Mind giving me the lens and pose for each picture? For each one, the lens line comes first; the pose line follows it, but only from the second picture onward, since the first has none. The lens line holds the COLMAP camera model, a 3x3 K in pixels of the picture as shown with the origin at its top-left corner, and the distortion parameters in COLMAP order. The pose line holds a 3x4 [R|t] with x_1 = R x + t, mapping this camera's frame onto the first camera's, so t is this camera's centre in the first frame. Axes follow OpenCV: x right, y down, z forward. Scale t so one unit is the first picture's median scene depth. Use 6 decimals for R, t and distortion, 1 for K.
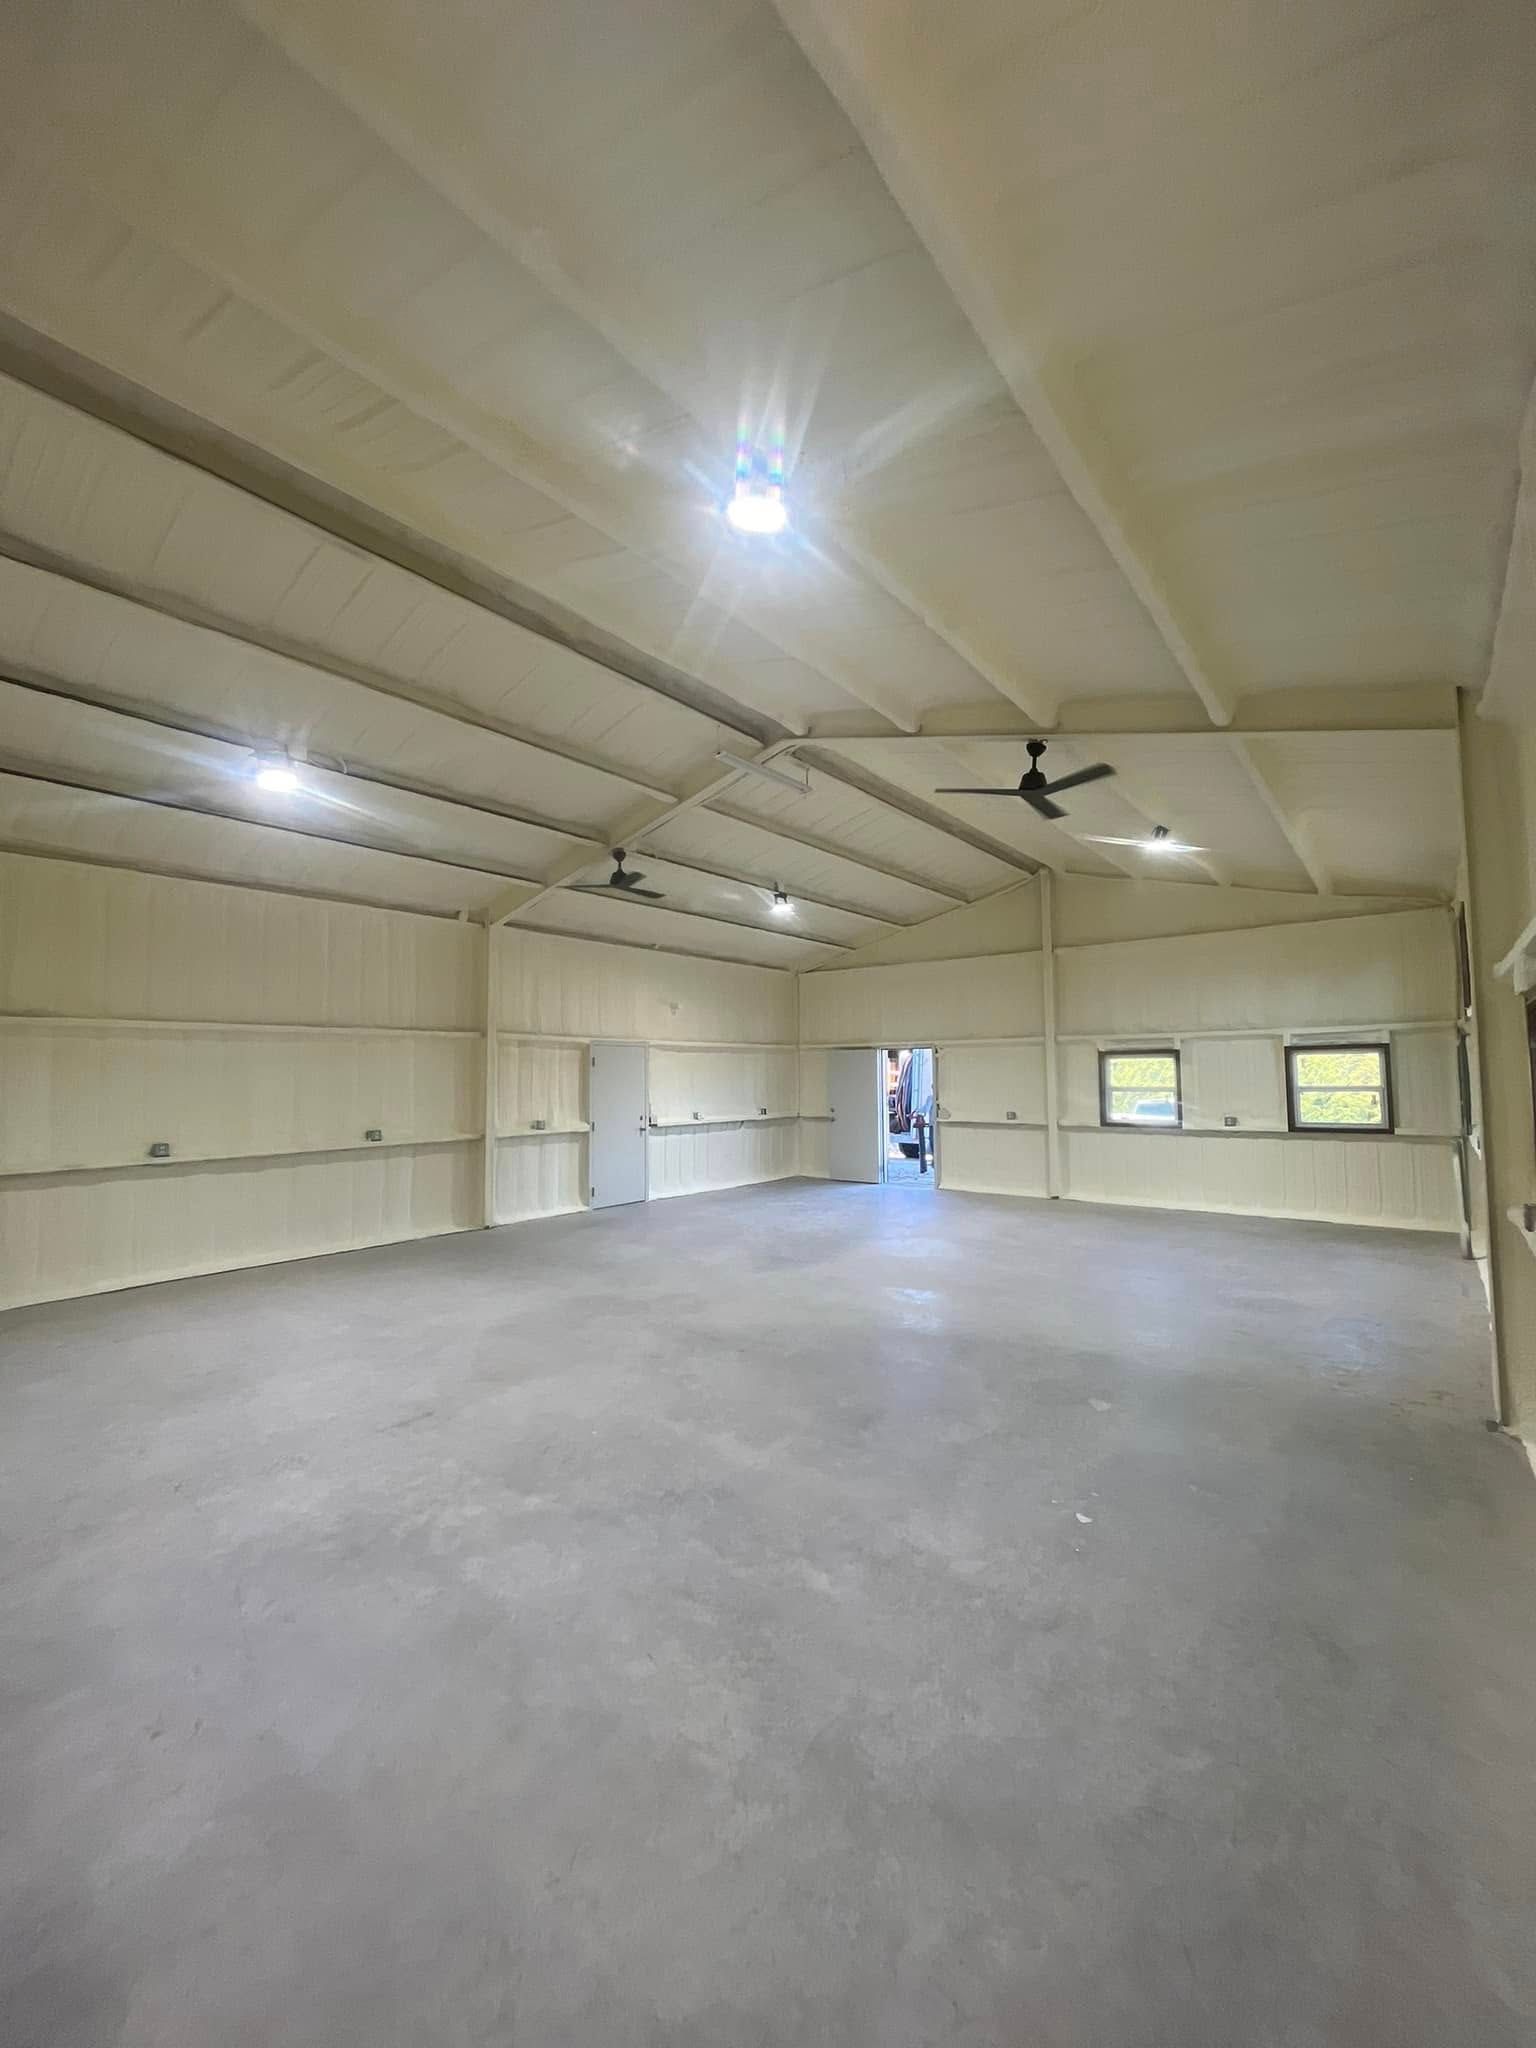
lens RADIAL K [[824.9, 0, 771.2], [0, 824.9, 1020.4], [0, 0, 1]] dist [0.019720, 0.000018]
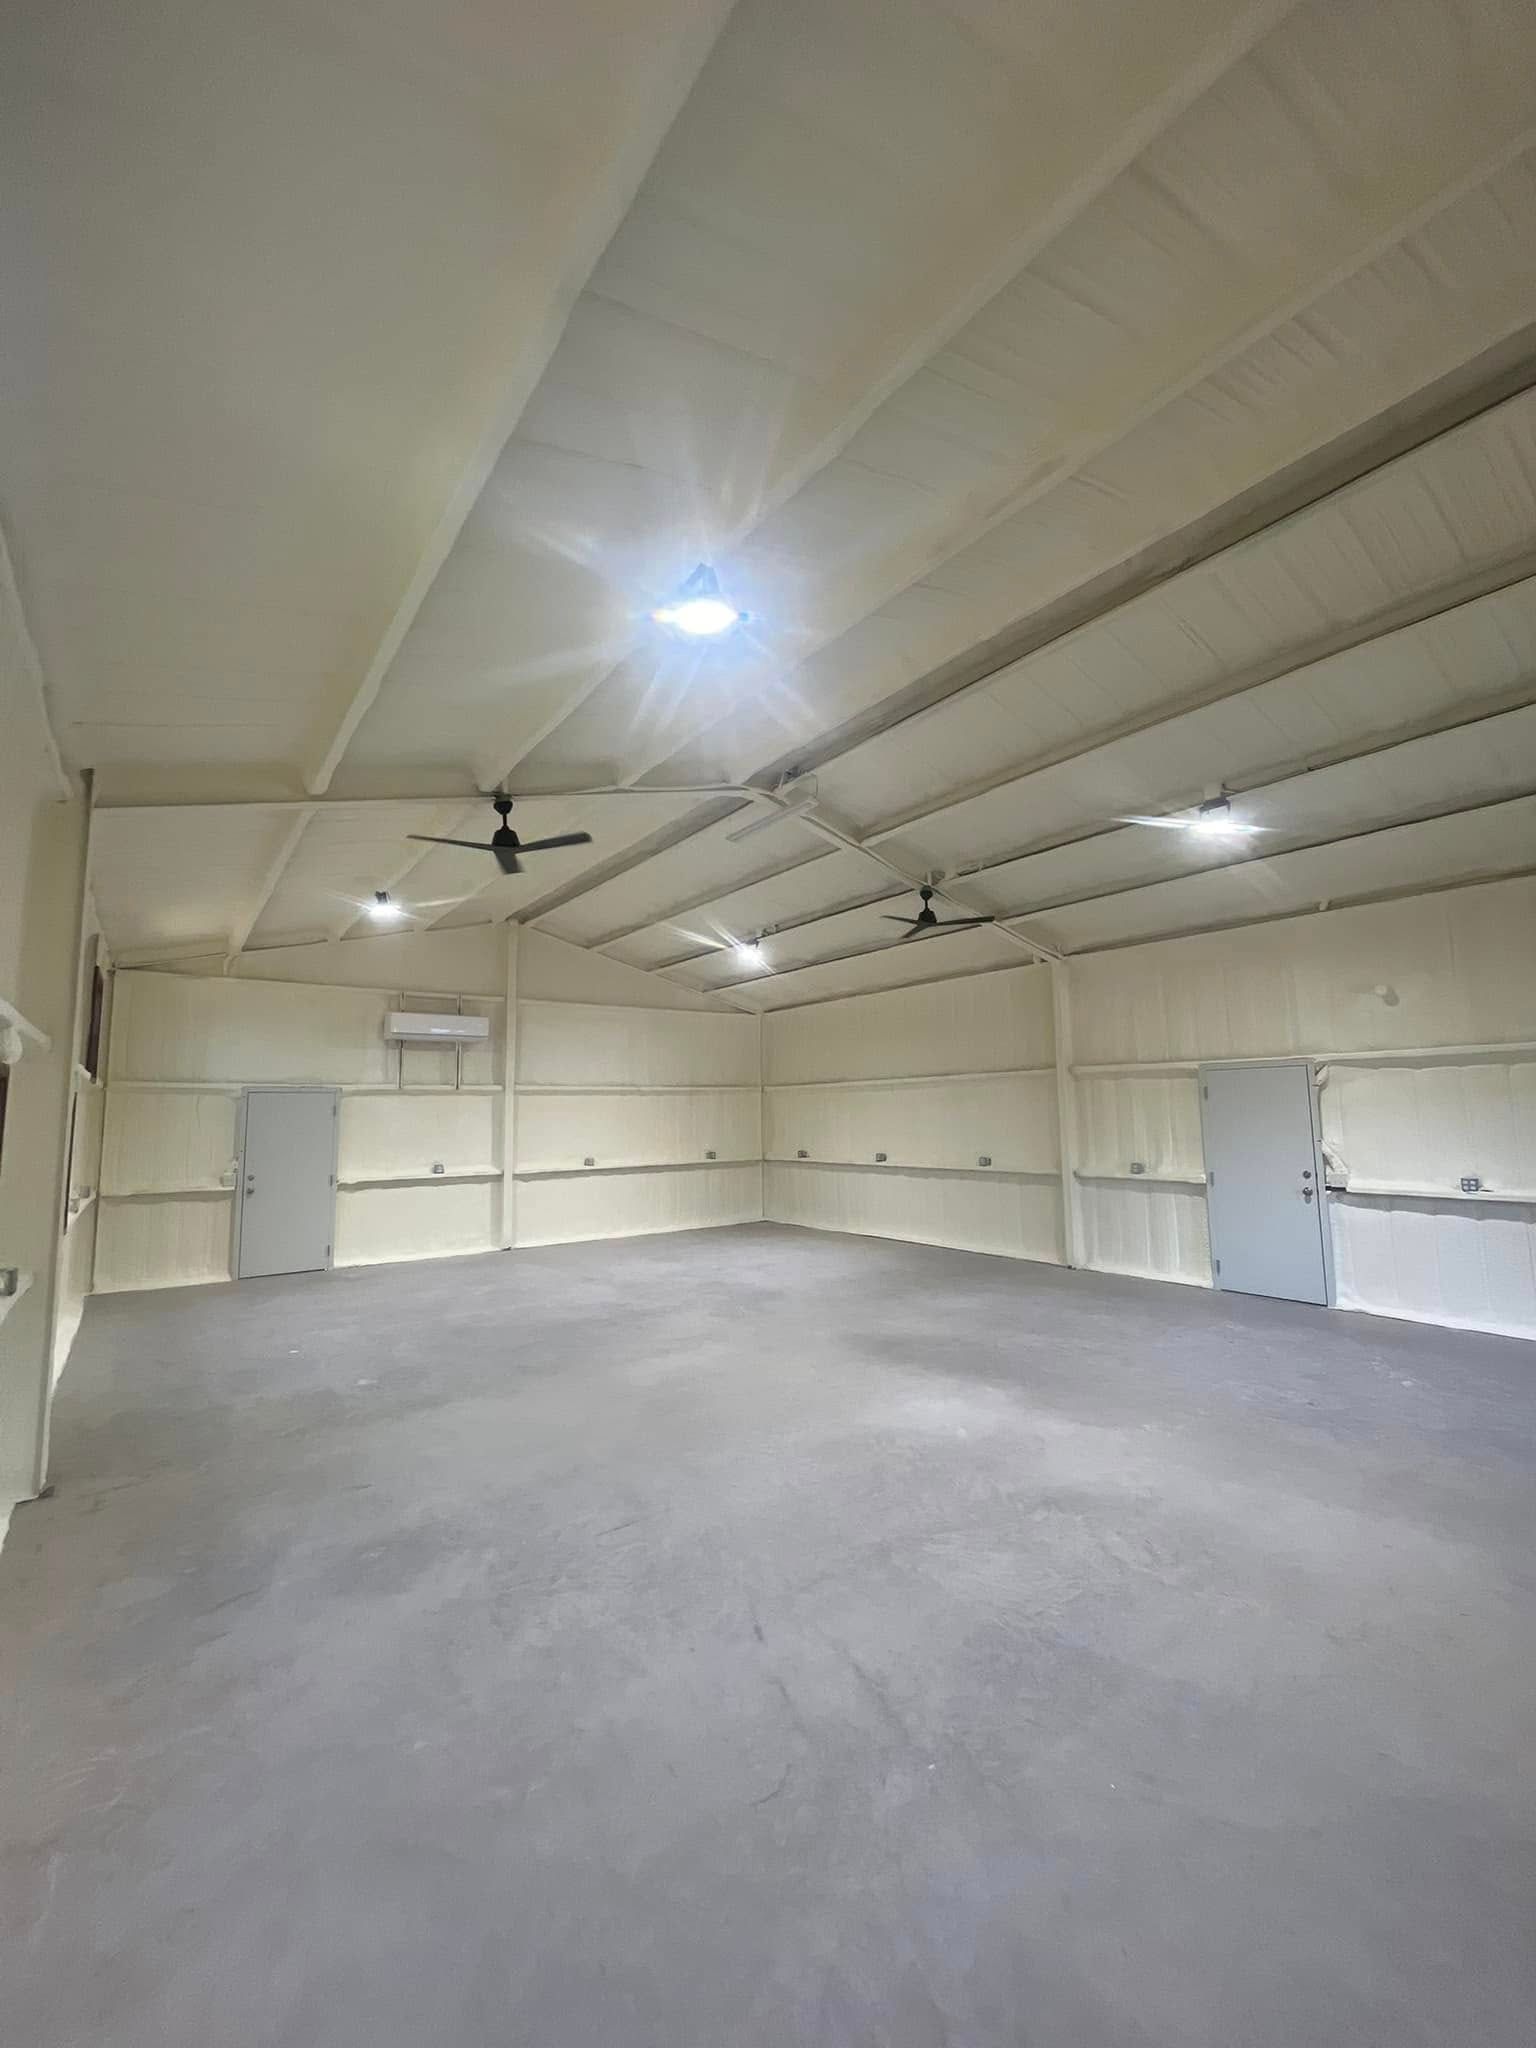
lens RADIAL K [[824.9, 0, 771.8], [0, 824.9, 1025.5], [0, 0, 1]] dist [0.019720, 0.000018]
pose [[-0.246348, -0.092252, -0.964781, 0.640564], [0.083664, 0.989719, -0.115999, 0.045479], [0.965564, -0.109294, -0.236097, 0.819892]]
